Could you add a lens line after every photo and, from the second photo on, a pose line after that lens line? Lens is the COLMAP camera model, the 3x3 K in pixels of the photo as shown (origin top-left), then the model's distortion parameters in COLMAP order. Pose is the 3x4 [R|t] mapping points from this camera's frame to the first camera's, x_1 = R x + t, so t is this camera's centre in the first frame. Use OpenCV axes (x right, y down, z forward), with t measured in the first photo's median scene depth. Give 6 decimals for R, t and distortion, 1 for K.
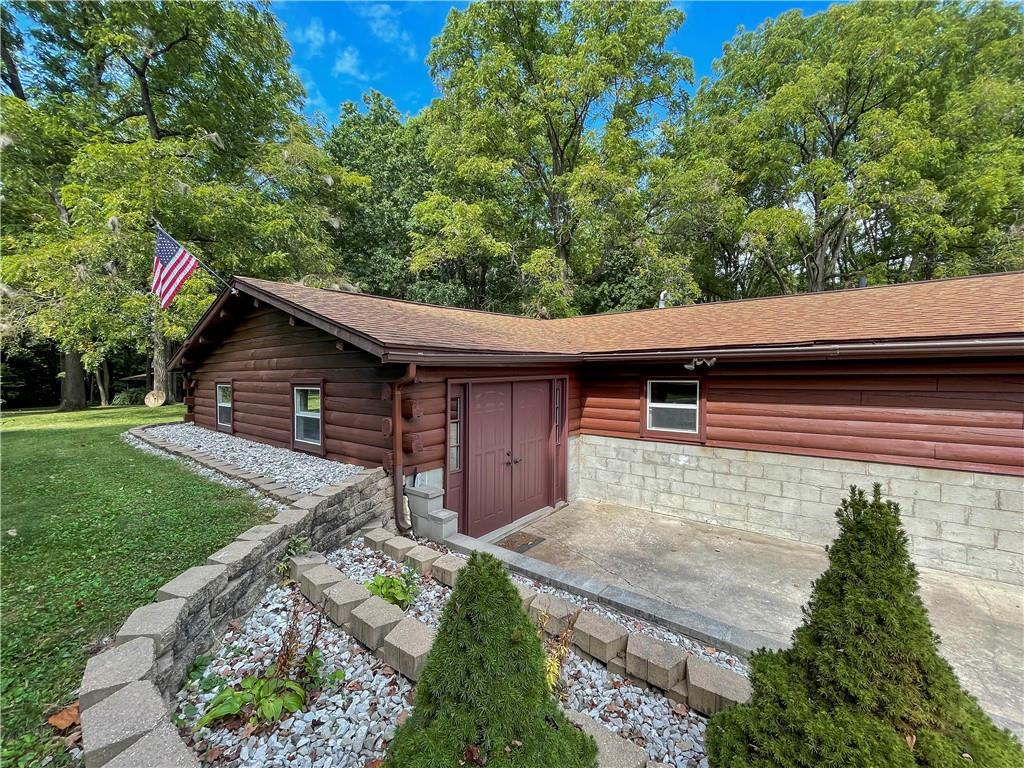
lens RADIAL K [[414.7, 0, 512.0], [0, 414.7, 384.0], [0, 0, 1]] dist [0.001792, 0.000013]
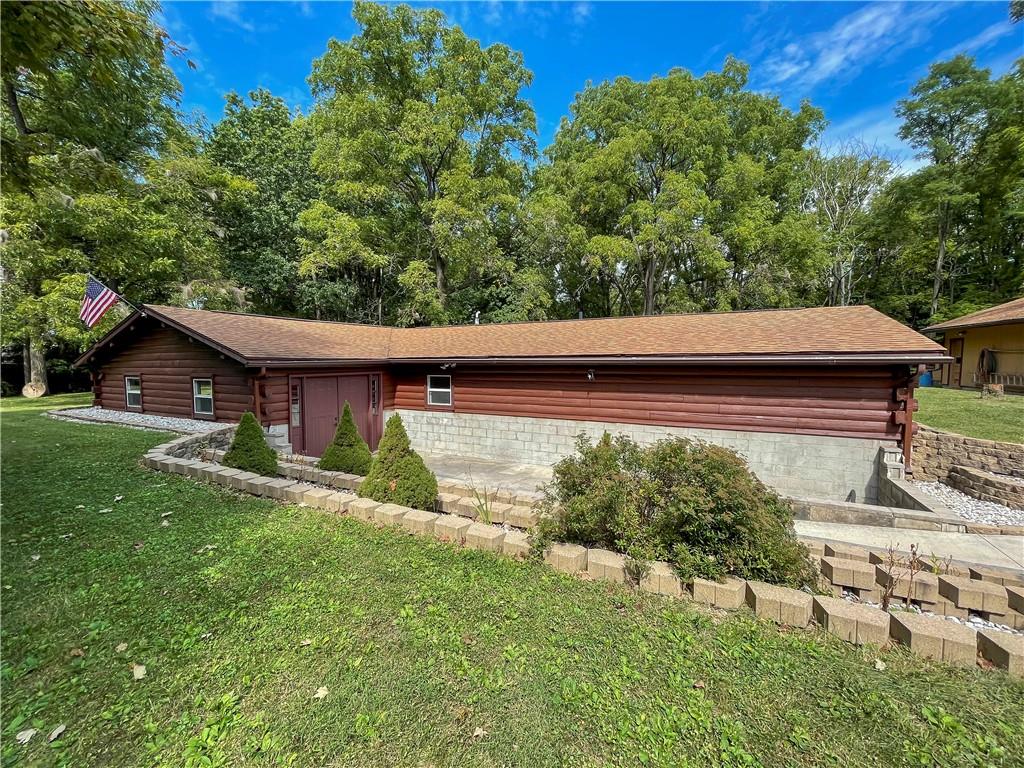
lens RADIAL K [[412.4, 0, 508.6], [0, 412.4, 399.1], [0, 0, 1]] dist [0.001208, 0.000177]
pose [[0.981581, -0.009353, 0.190816, 0.279203], [-0.001409, 0.998419, 0.056184, -0.005532], [-0.191040, -0.055418, 0.980017, -0.607824]]
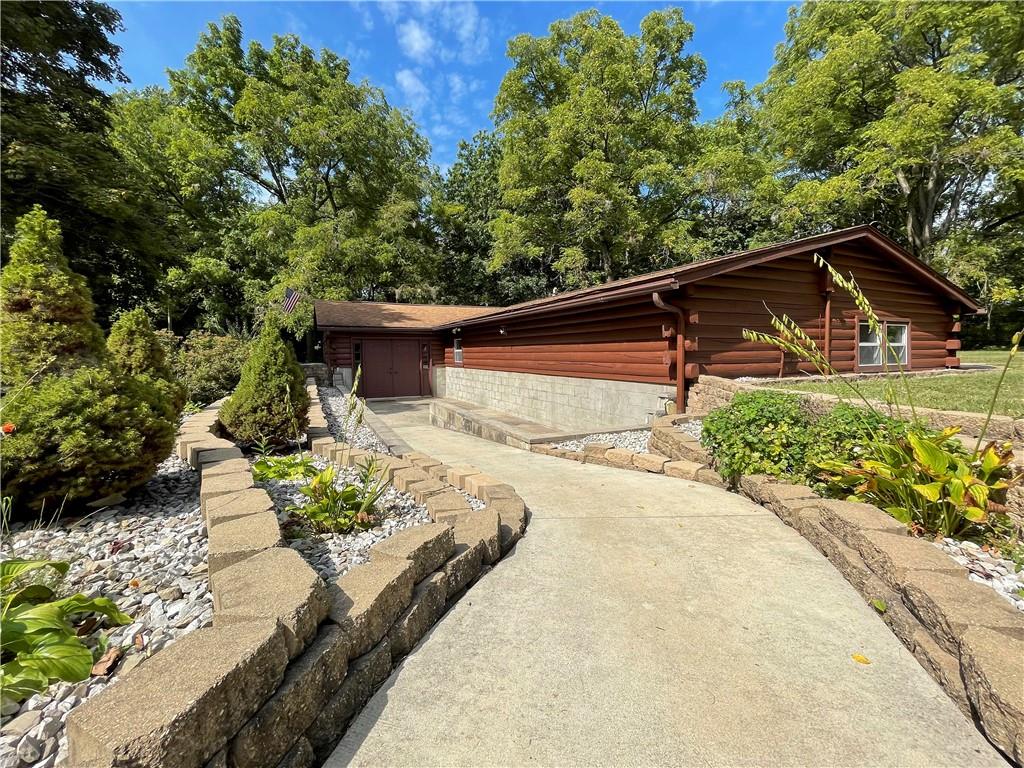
lens RADIAL K [[414.7, 0, 512.0], [0, 414.7, 384.0], [0, 0, 1]] dist [0.001792, 0.000013]
pose [[0.910904, 0.036338, -0.411014, 1.273397], [-0.016676, 0.998543, 0.051324, 0.091964], [0.412280, -0.039897, 0.910183, -0.731356]]
